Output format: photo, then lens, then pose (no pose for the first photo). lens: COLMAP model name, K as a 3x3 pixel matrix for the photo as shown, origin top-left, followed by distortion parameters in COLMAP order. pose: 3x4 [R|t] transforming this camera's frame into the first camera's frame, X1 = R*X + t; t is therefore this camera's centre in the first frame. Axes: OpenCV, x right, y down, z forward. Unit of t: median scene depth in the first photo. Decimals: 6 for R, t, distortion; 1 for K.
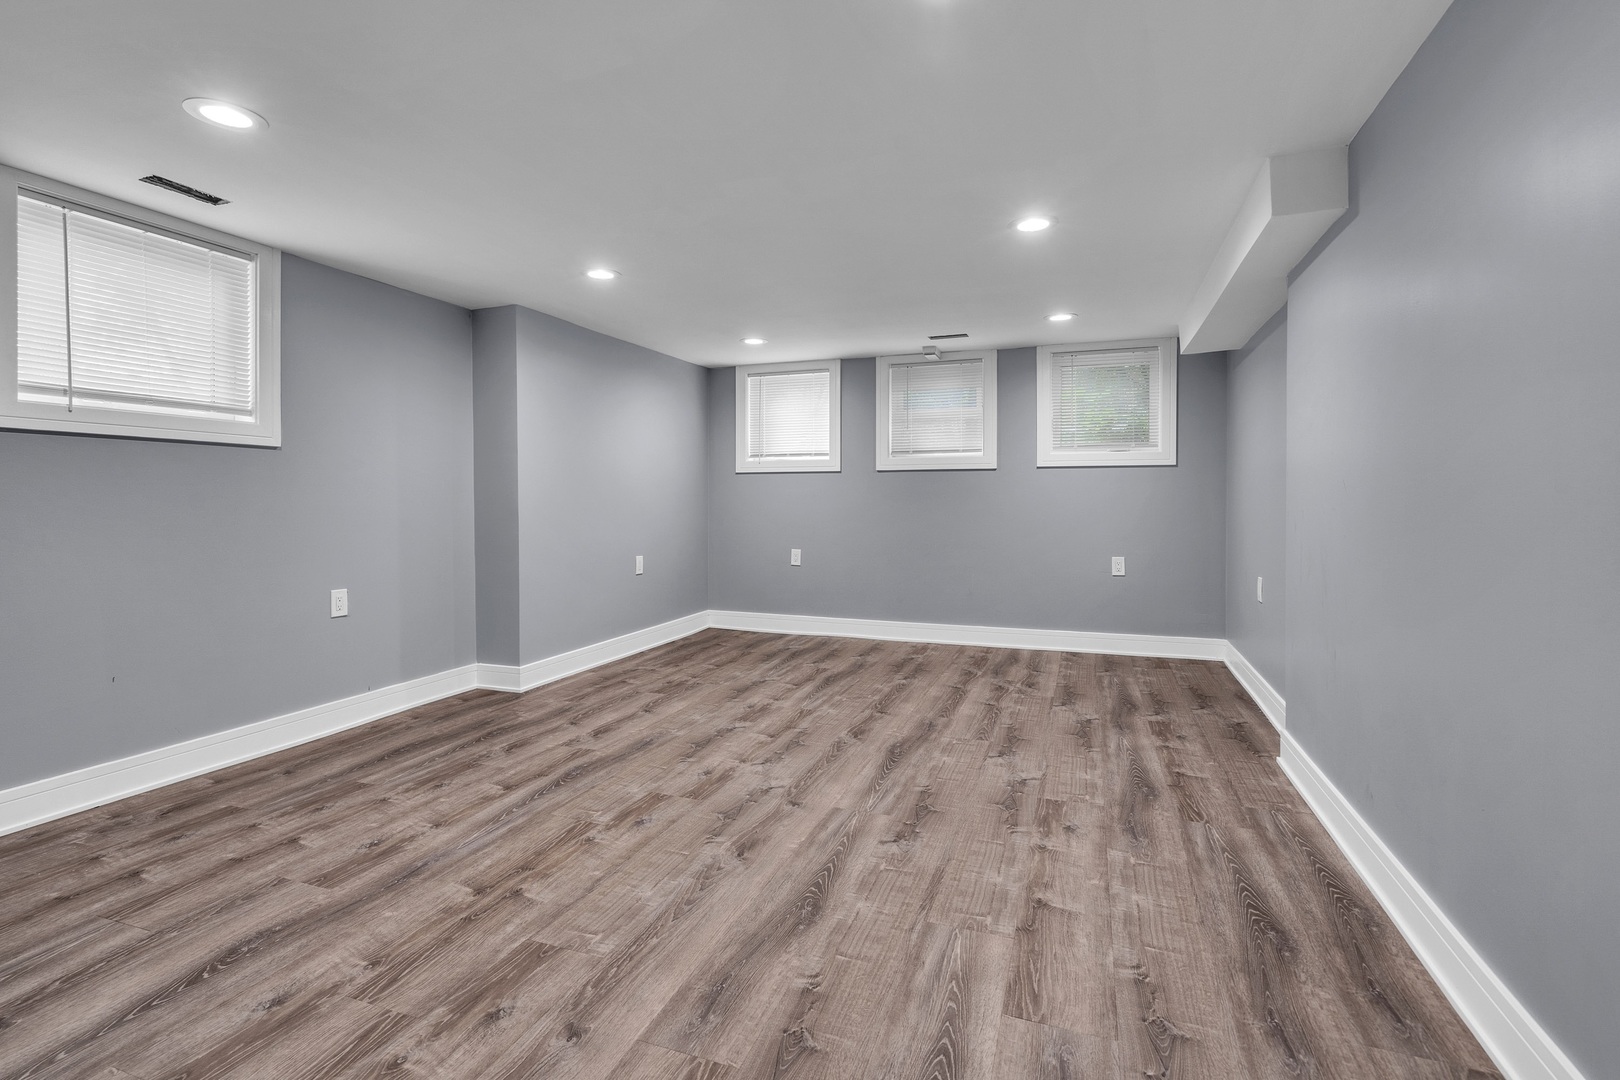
lens RADIAL K [[749.4, 0, 805.9], [0, 749.4, 541.5], [0, 0, 1]] dist [-0.006044, 0.000477]
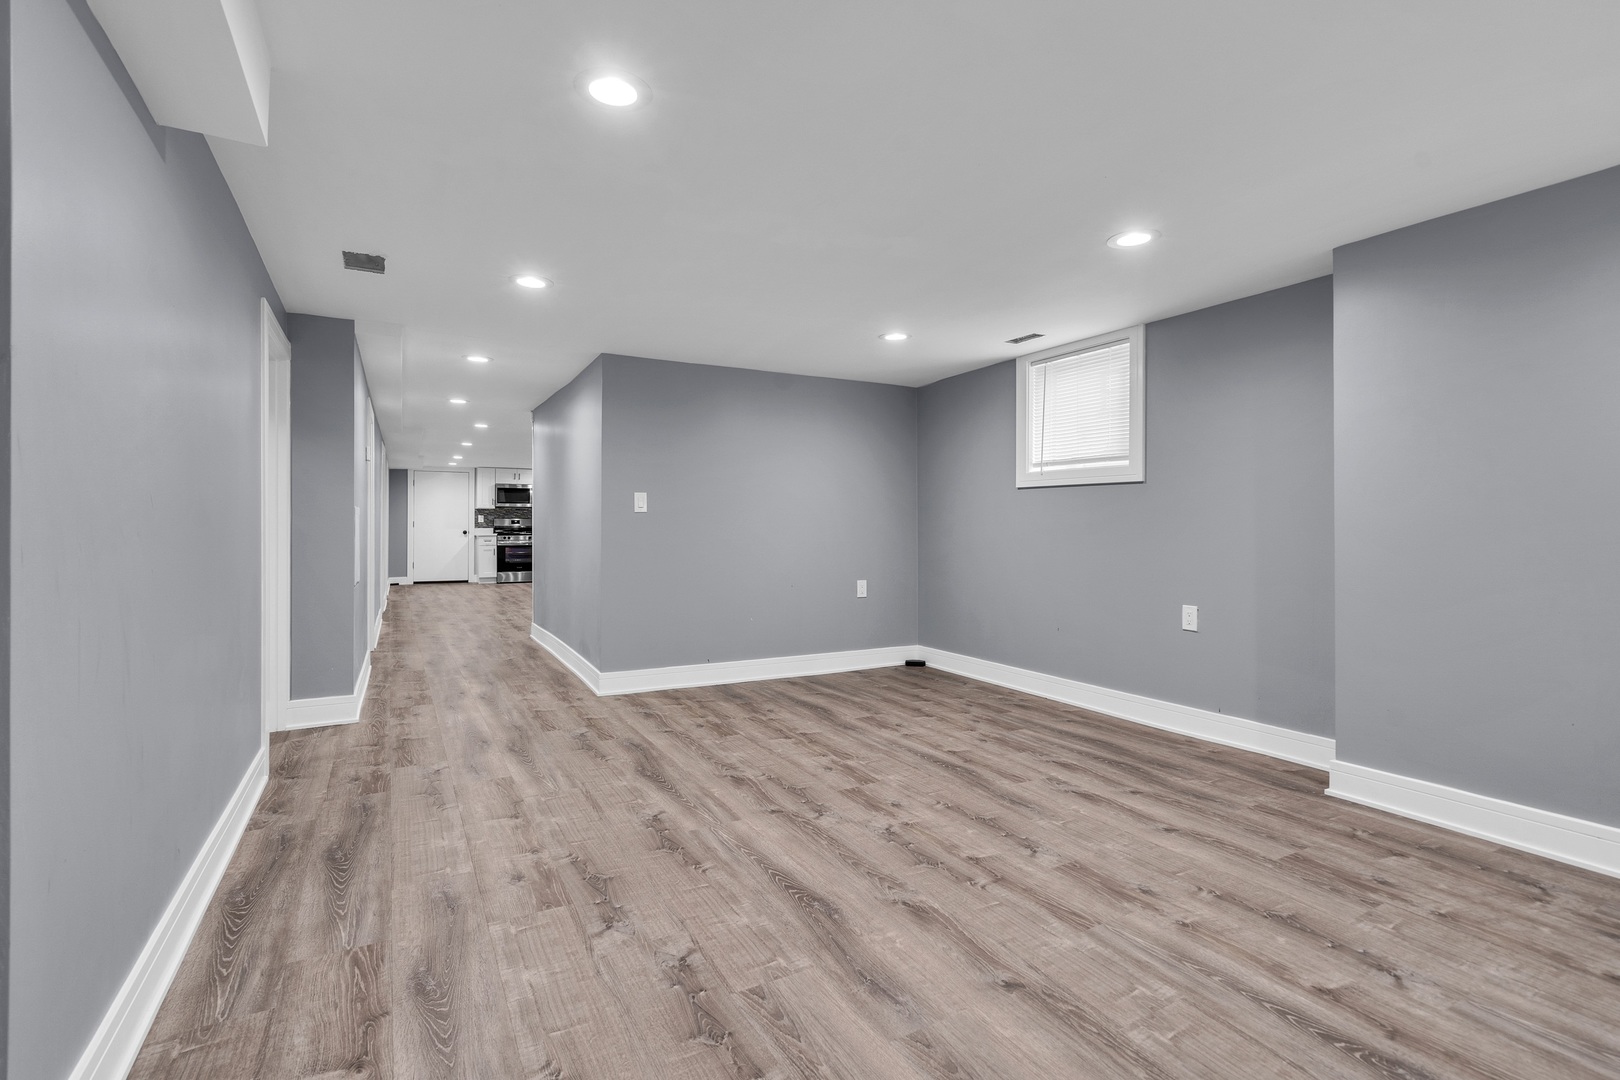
lens RADIAL K [[749.4, 0, 805.9], [0, 749.4, 541.5], [0, 0, 1]] dist [-0.006044, 0.000477]
pose [[-0.648379, 0.016642, -0.761136, 0.765358], [-0.042015, 0.997455, 0.057599, -0.091546], [0.760157, 0.069325, -0.646030, 1.720267]]
